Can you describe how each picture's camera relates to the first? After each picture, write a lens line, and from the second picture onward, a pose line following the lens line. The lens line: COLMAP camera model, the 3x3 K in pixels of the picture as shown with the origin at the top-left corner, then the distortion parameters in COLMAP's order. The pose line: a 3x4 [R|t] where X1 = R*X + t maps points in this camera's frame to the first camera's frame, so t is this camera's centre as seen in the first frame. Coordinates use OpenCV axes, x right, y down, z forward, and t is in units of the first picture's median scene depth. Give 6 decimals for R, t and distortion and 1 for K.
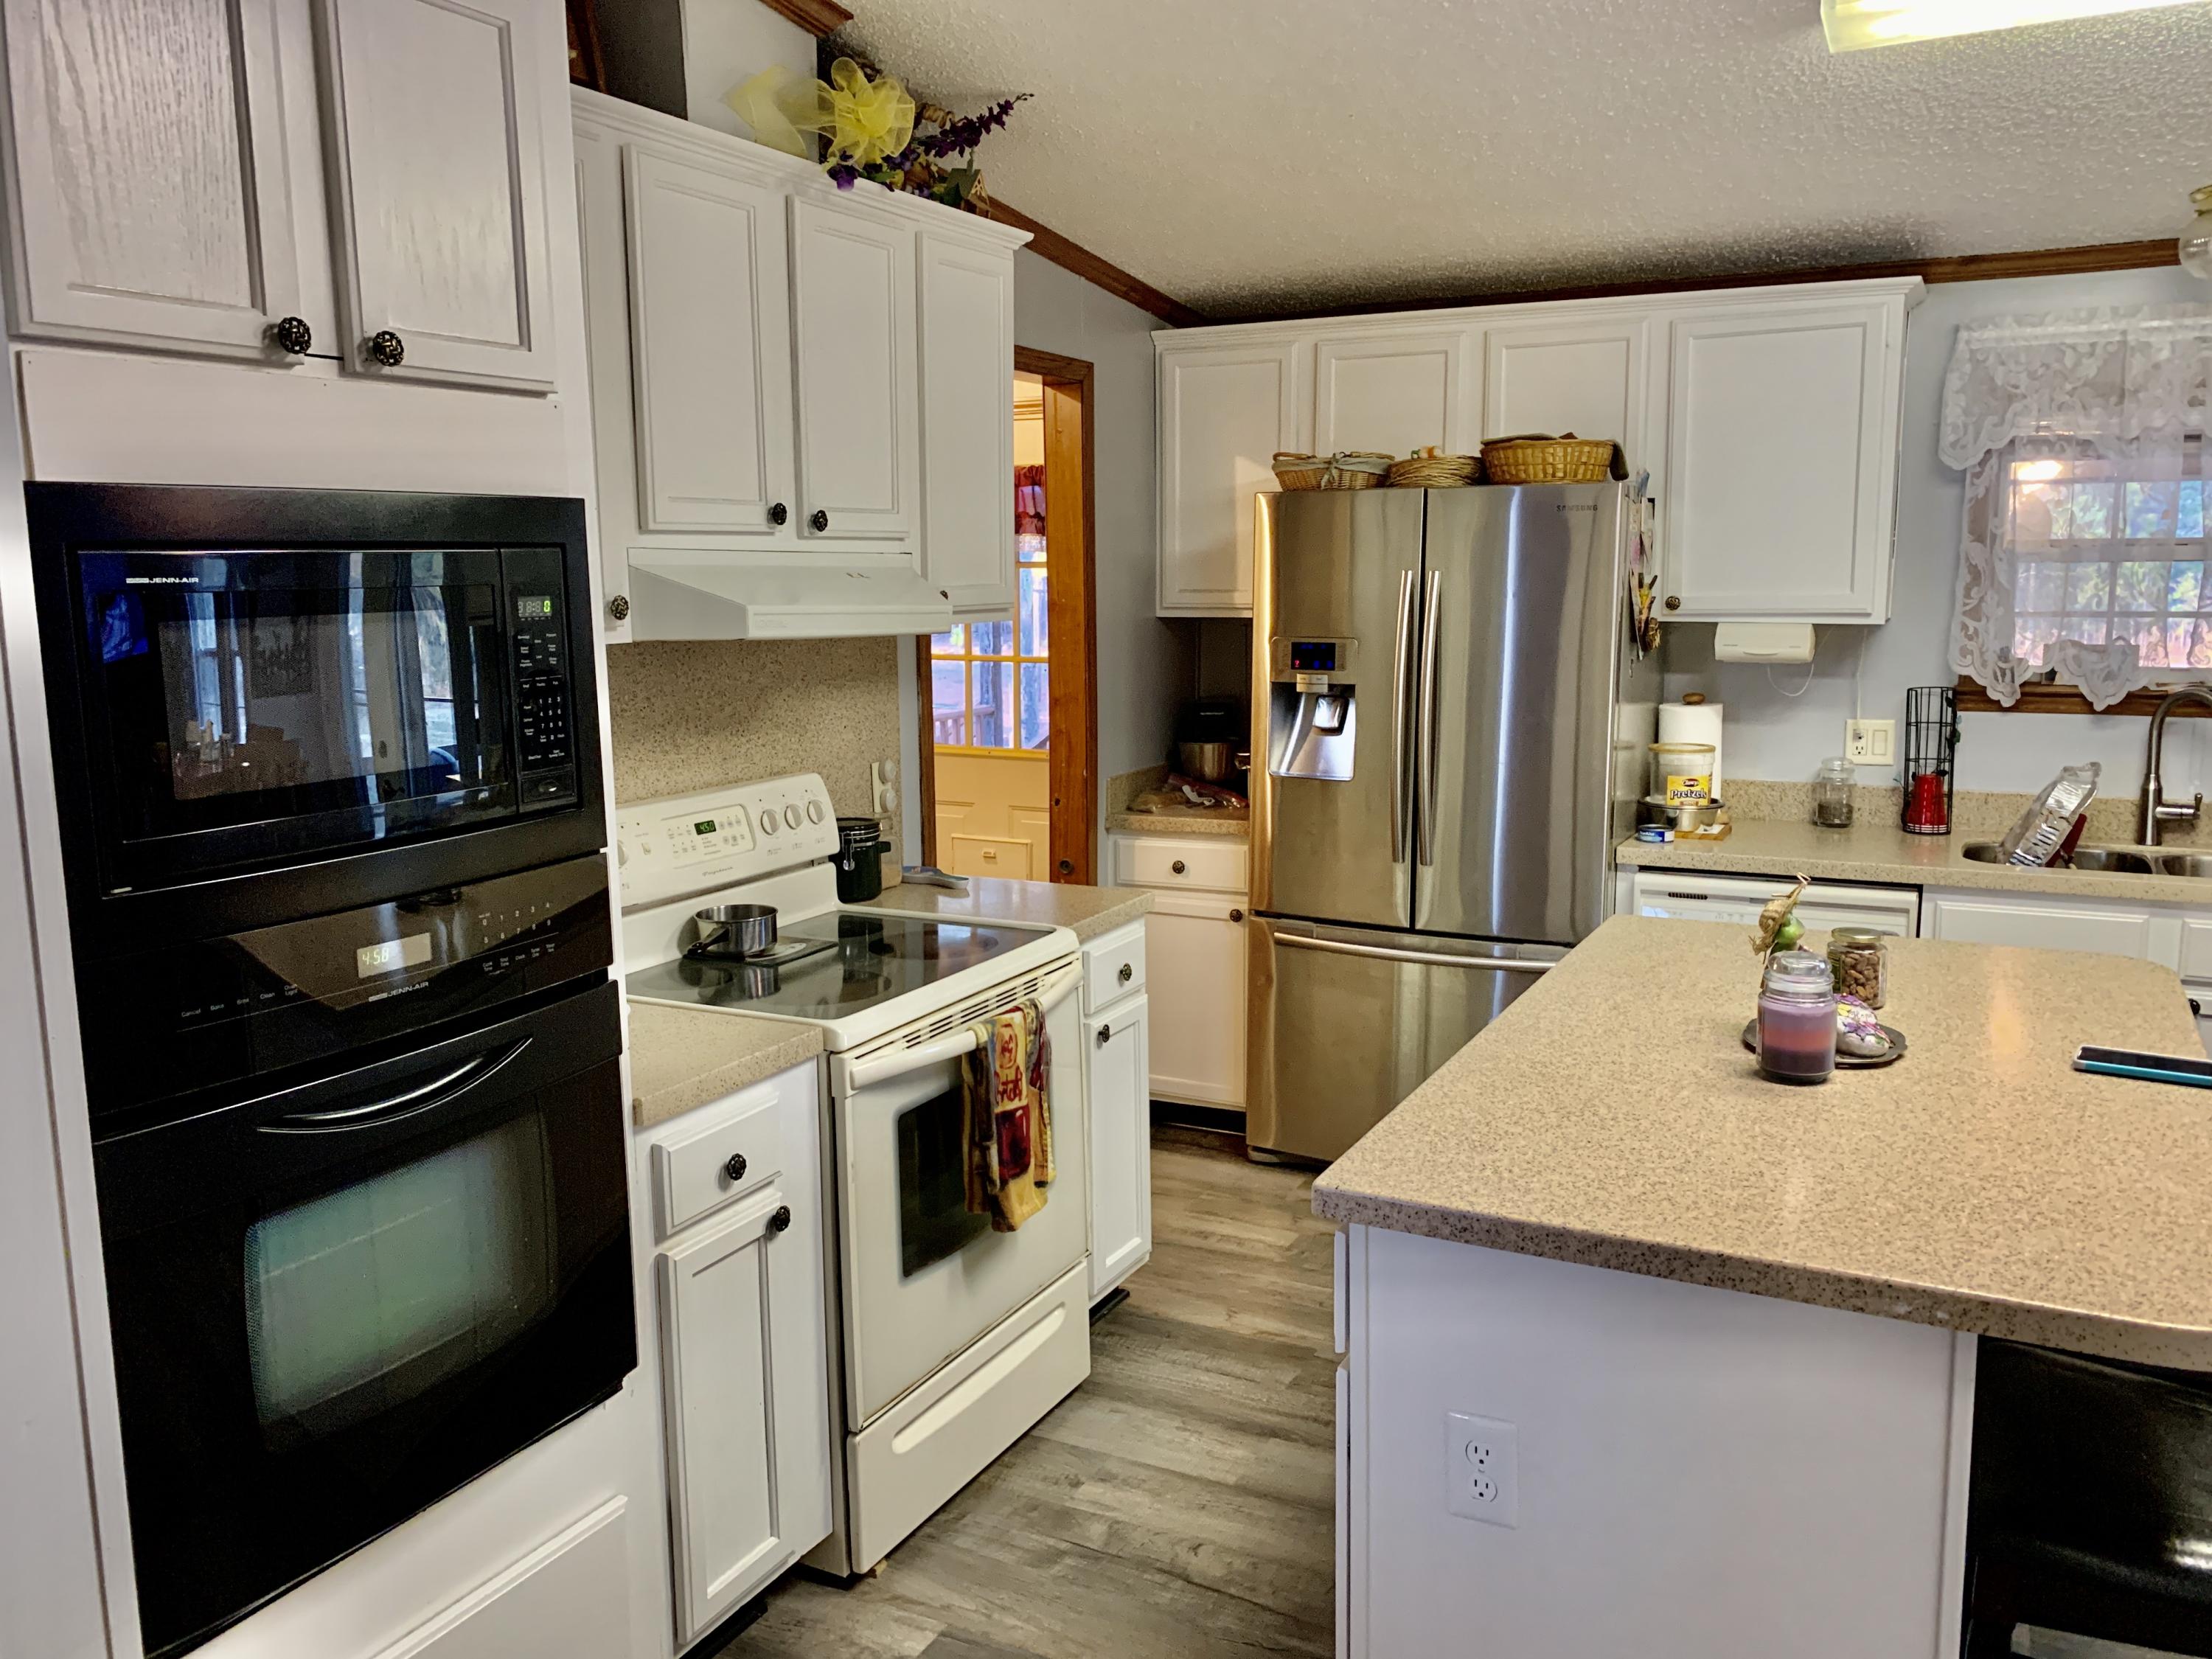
lens RADIAL K [[1693.4, 0, 1097.3], [0, 1693.4, 832.7], [0, 0, 1]] dist [0.061775, -0.185613]
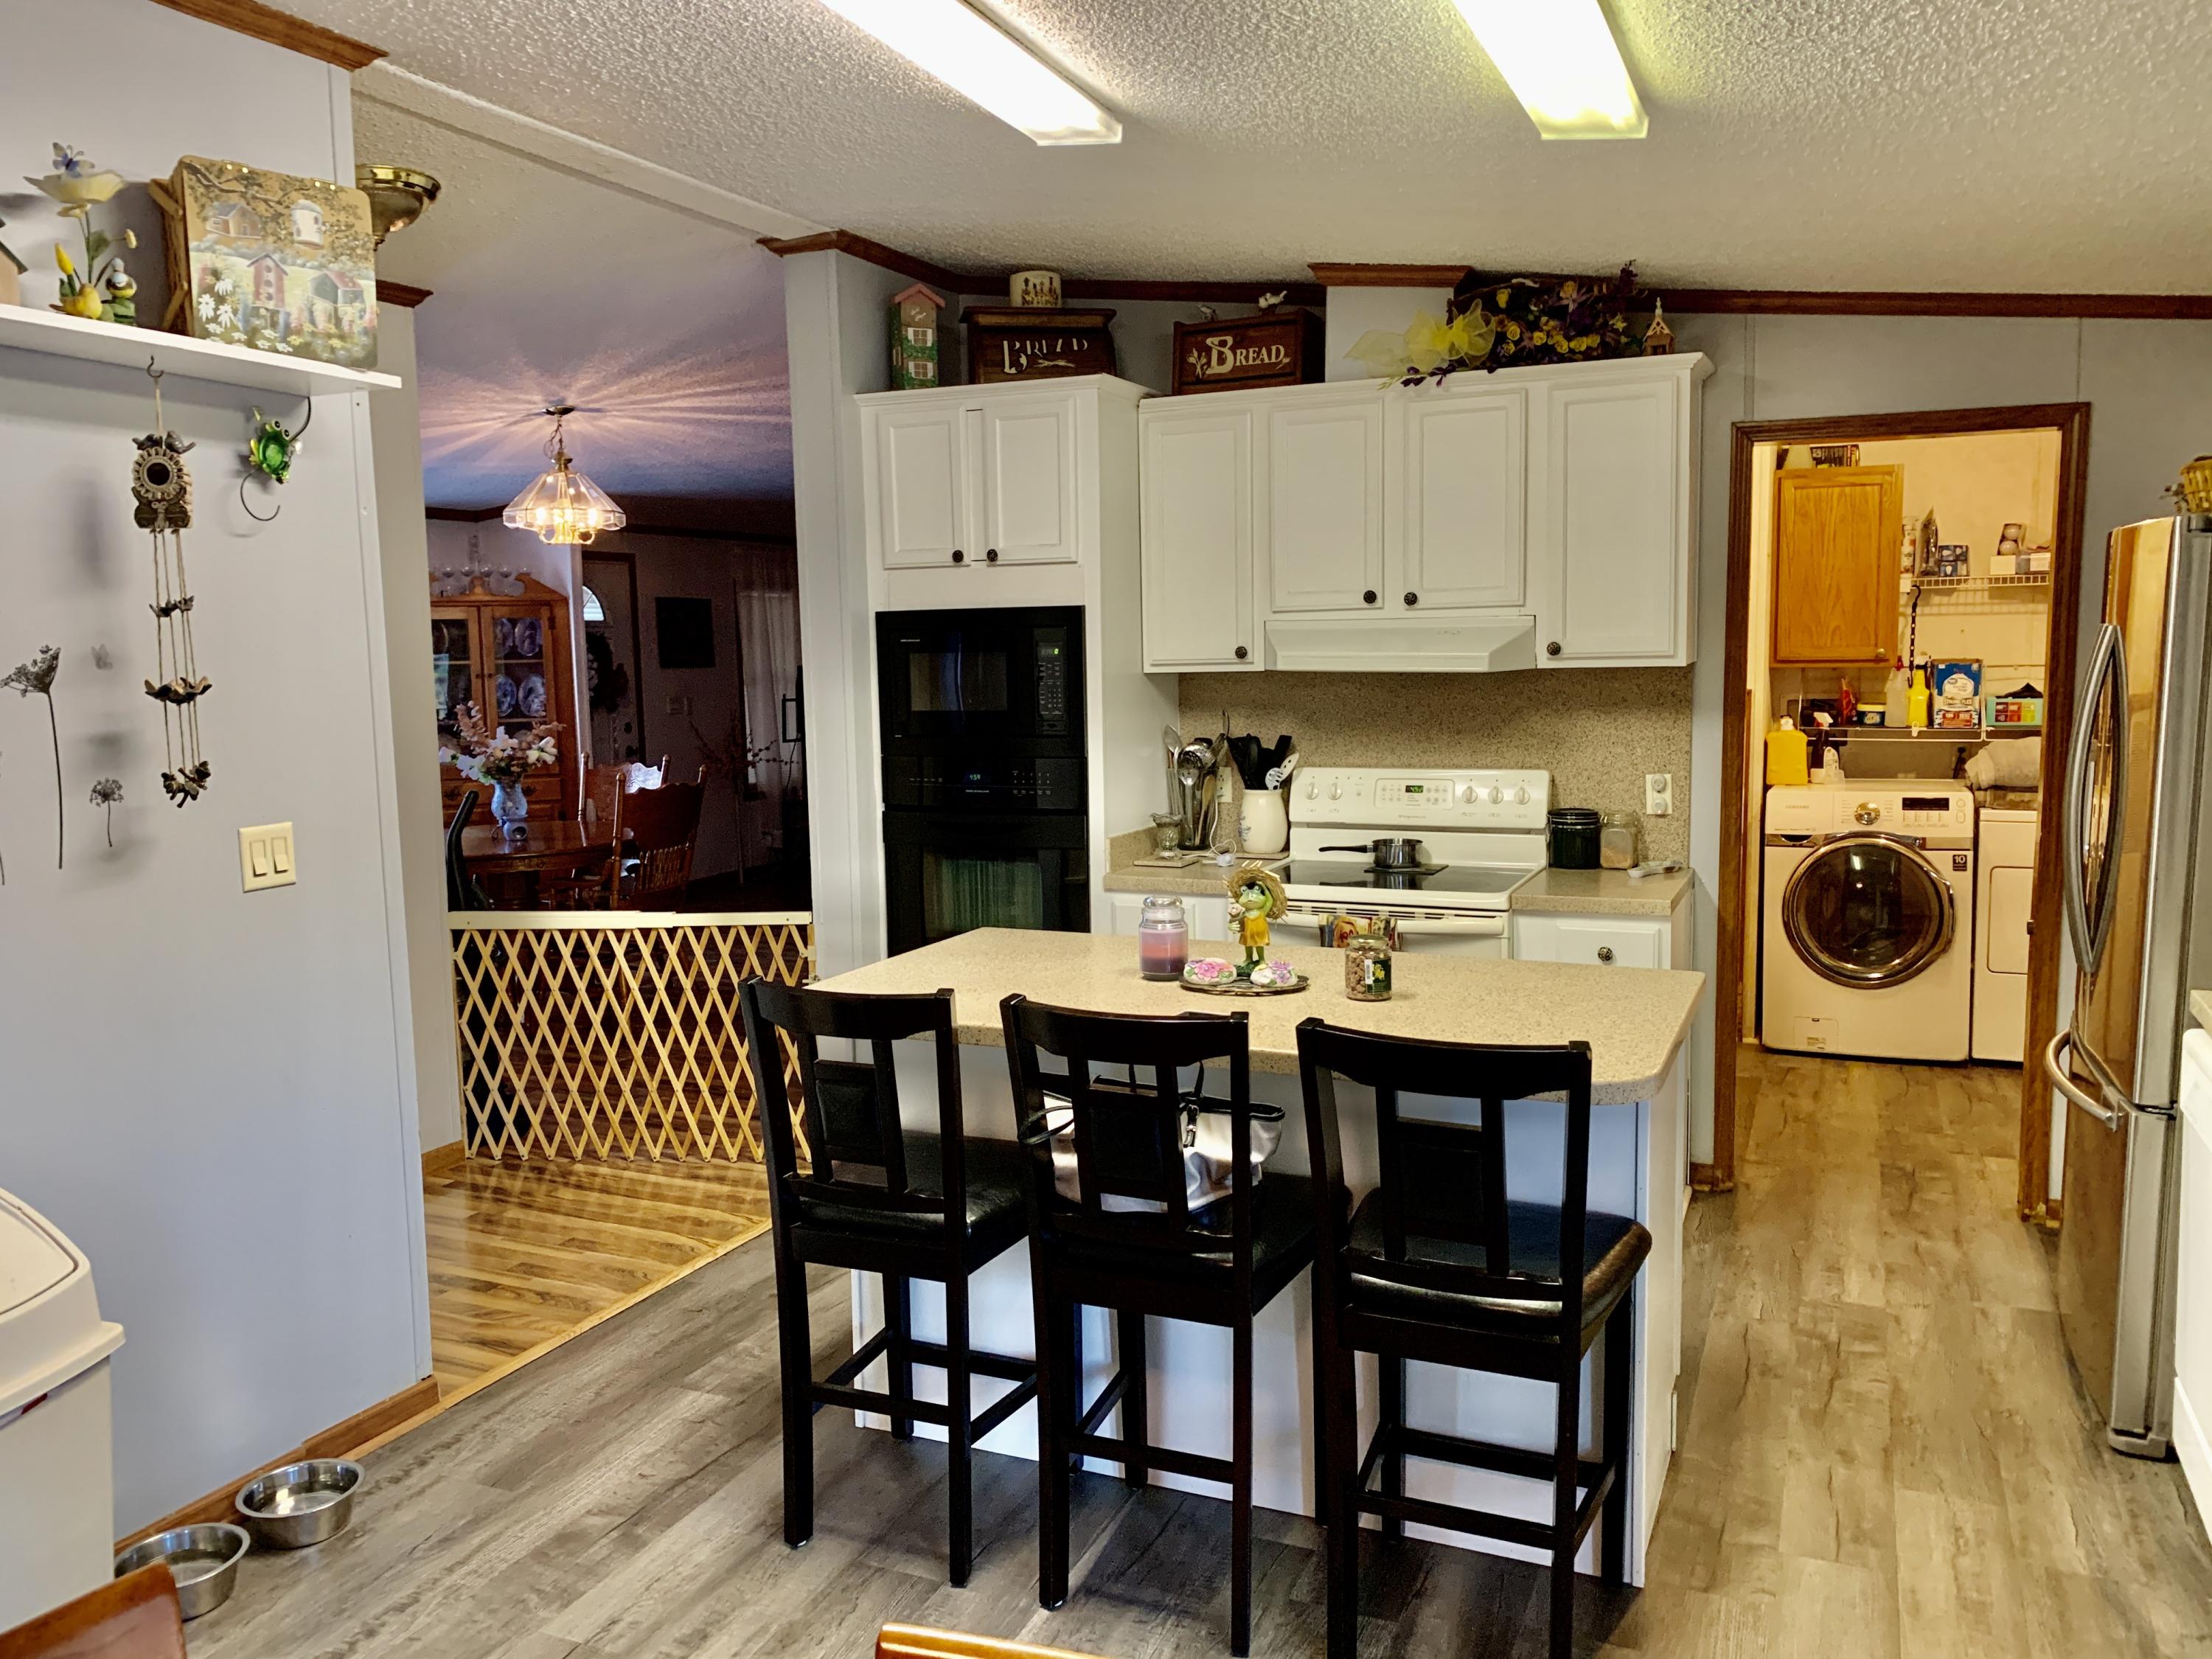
lens RADIAL K [[1684.0, 0, 1115.7], [0, 1684.0, 843.1], [0, 0, 1]] dist [0.065954, -0.064169]
pose [[0.064754, 0.127684, -0.989699, 1.430398], [-0.136223, 0.983627, 0.117988, -0.110134], [0.988560, 0.127180, 0.081087, 0.641875]]
